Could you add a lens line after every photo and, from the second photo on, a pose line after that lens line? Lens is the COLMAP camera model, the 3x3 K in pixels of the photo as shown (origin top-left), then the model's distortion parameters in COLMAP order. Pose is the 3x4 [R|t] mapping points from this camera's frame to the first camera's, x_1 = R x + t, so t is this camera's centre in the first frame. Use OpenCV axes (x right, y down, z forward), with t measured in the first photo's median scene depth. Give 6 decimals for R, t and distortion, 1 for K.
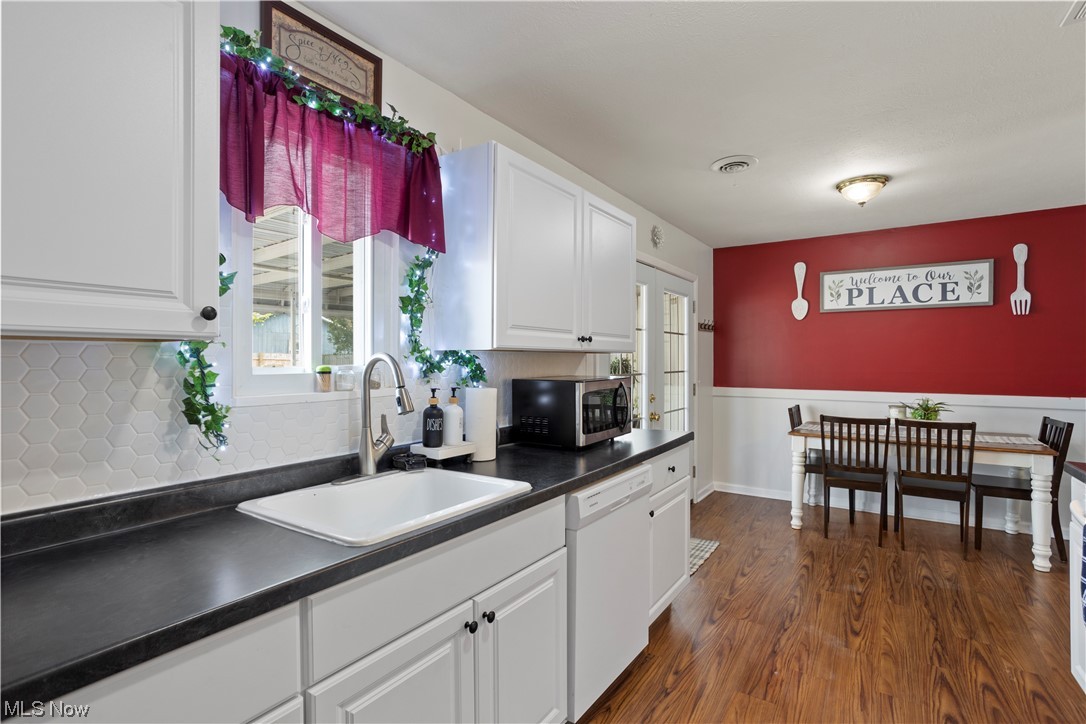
lens RADIAL K [[533.1, 0, 543.7], [0, 533.1, 358.8], [0, 0, 1]] dist [-0.040697, 0.029634]
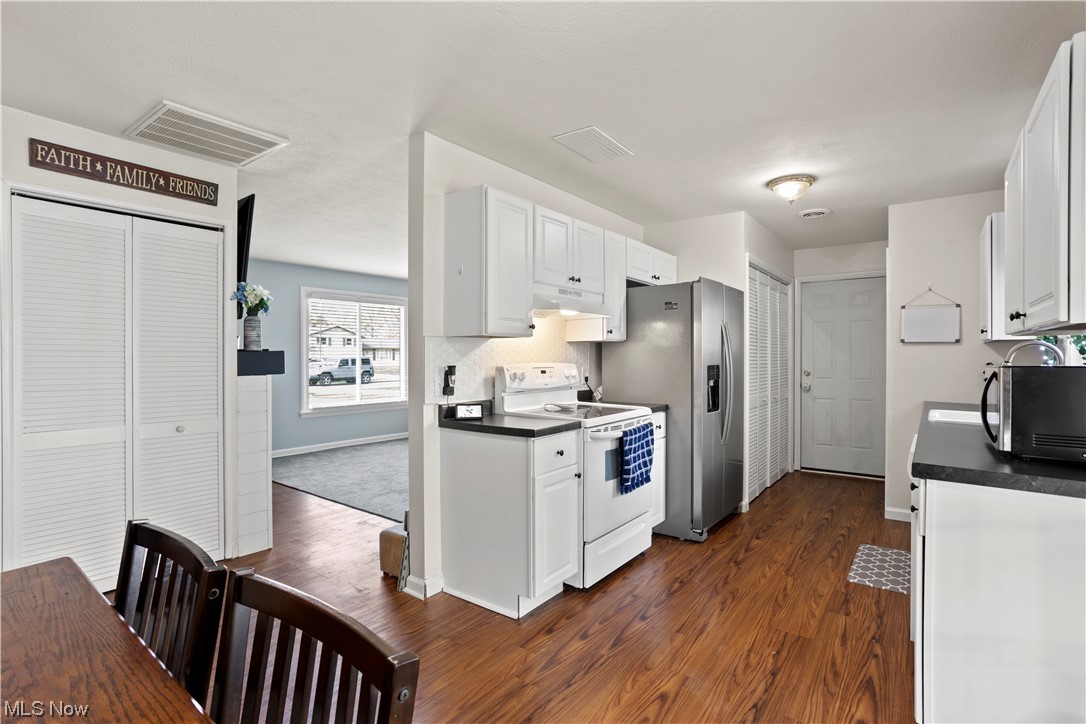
lens RADIAL K [[533.1, 0, 542.9], [0, 533.1, 362.4], [0, 0, 1]] dist [-0.040697, 0.029634]
pose [[-0.998809, -0.000179, 0.048783, 0.508043], [0.000313, 0.999949, 0.010095, 0.017235], [-0.048782, 0.010098, -0.998758, 1.231056]]
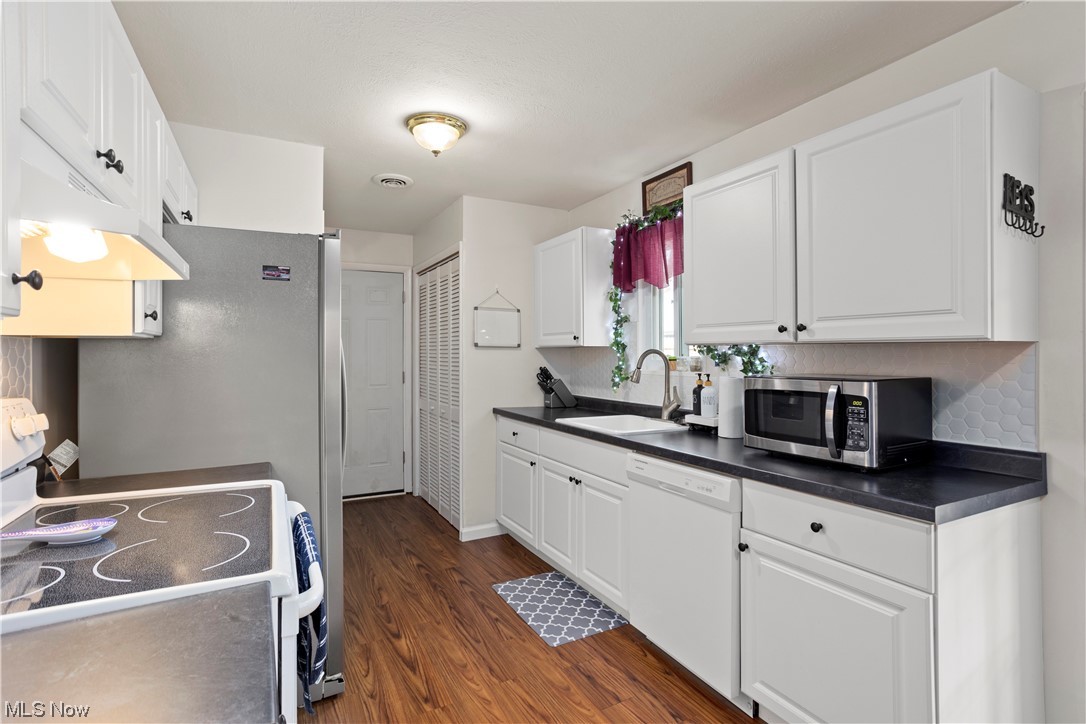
lens RADIAL K [[533.1, 0, 558.8], [0, 533.1, 351.6], [0, 0, 1]] dist [-0.040697, 0.029634]
pose [[-0.456804, -0.000905, -0.889567, 0.653254], [0.002614, 0.999994, -0.002360, 0.000056], [0.889564, -0.003403, -0.456799, 0.706693]]
